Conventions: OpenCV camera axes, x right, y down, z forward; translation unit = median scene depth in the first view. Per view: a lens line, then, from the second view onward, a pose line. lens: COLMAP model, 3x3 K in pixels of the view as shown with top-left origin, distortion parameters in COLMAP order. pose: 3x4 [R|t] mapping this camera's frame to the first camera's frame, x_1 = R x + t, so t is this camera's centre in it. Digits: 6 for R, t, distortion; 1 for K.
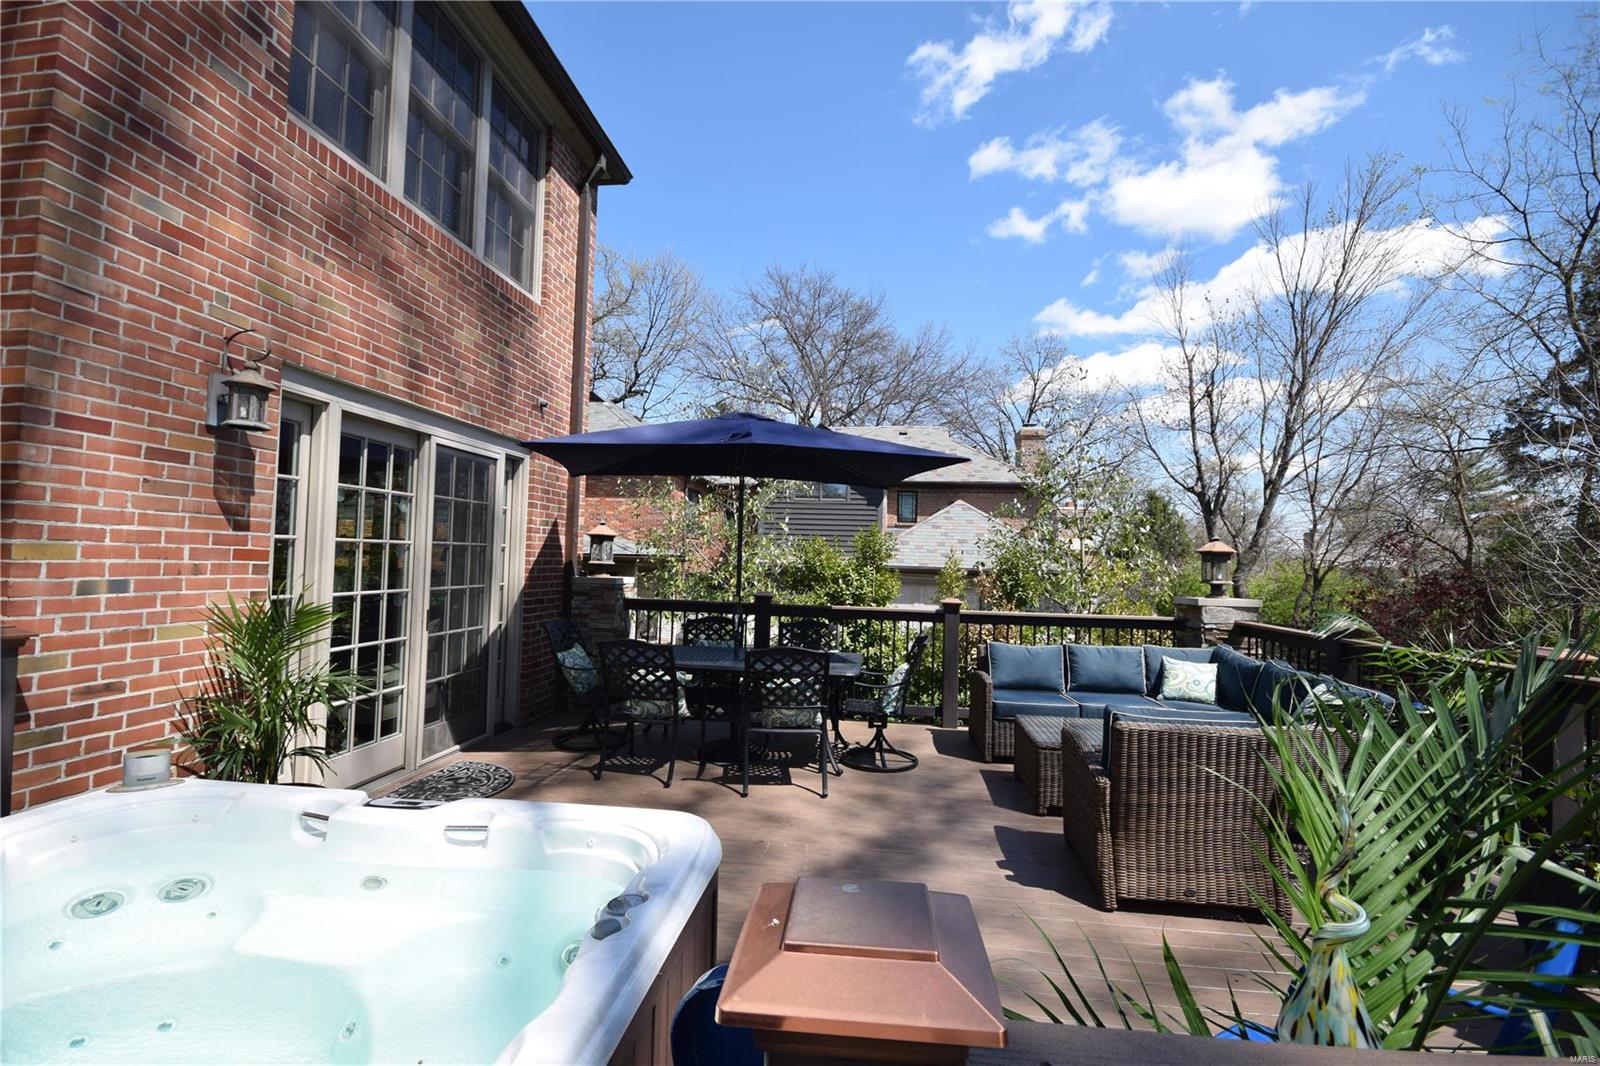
lens RADIAL K [[717.5, 0, 800.0], [0, 717.5, 533.0], [0, 0, 1]] dist [-0.009300, -0.000082]
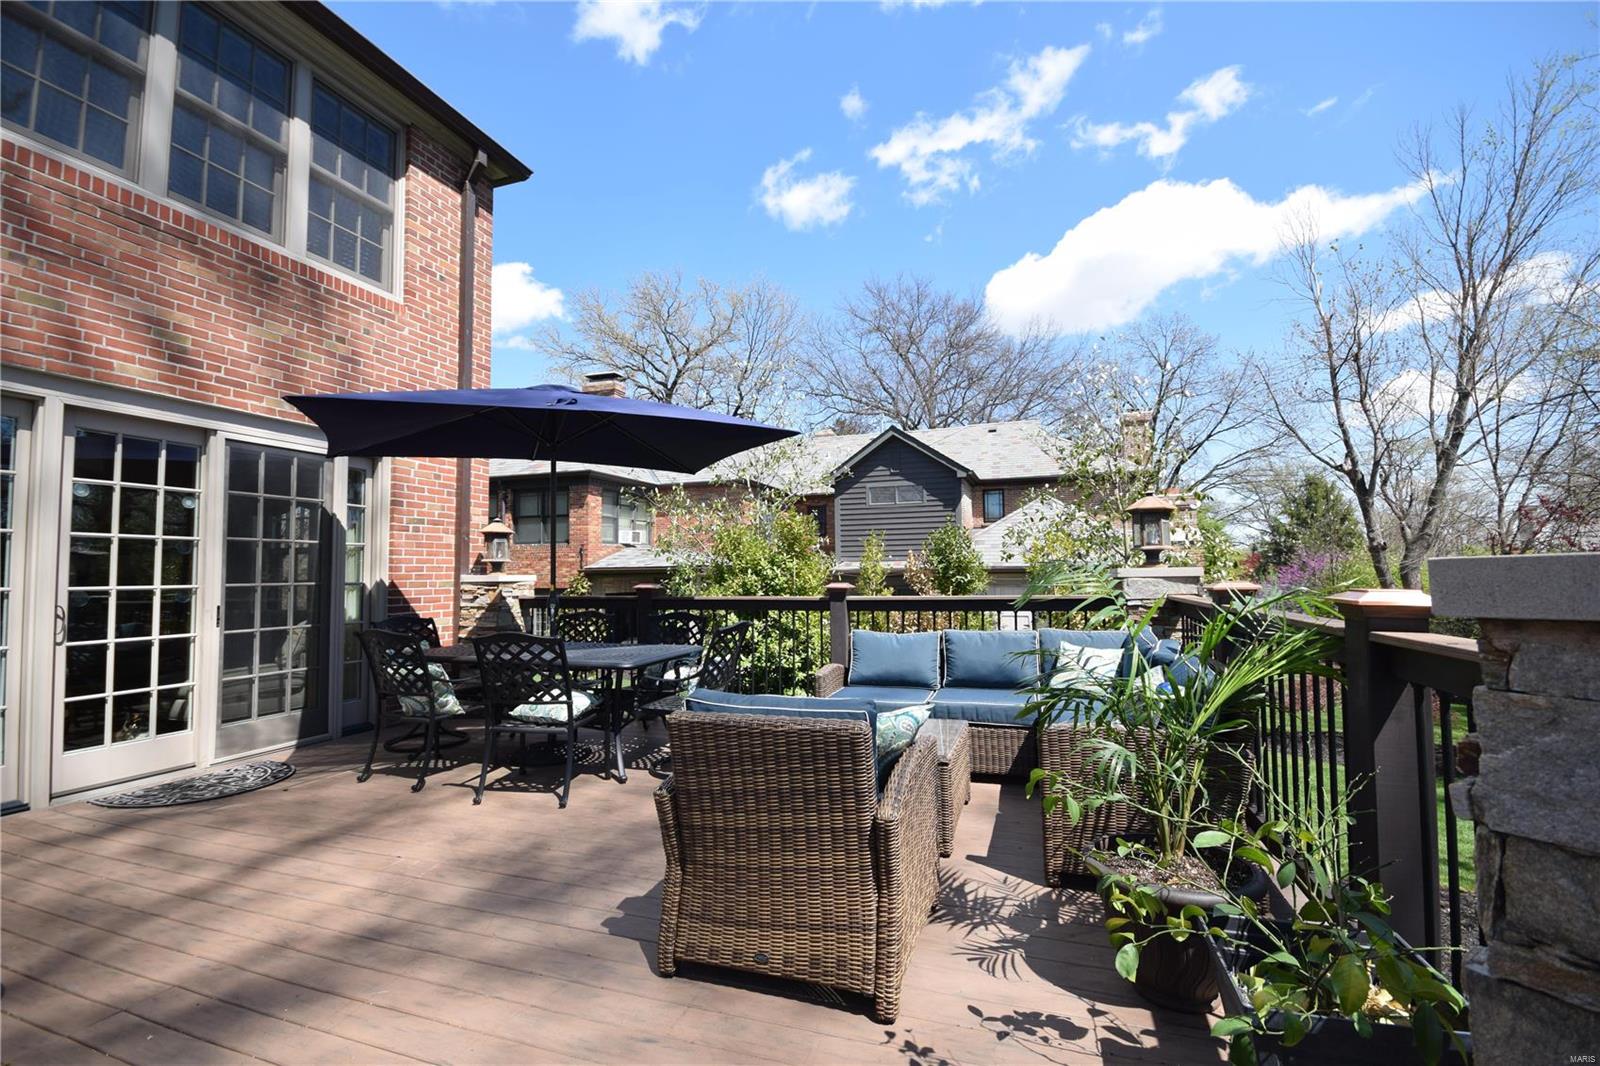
lens RADIAL K [[701.1, 0, 800.0], [0, 701.1, 533.0], [0, 0, 1]] dist [0.001411, -0.011535]
pose [[0.977961, -0.052555, -0.202065, 0.302196], [0.047883, 0.998462, -0.027944, 0.046734], [0.203223, 0.017653, 0.978973, 0.138383]]
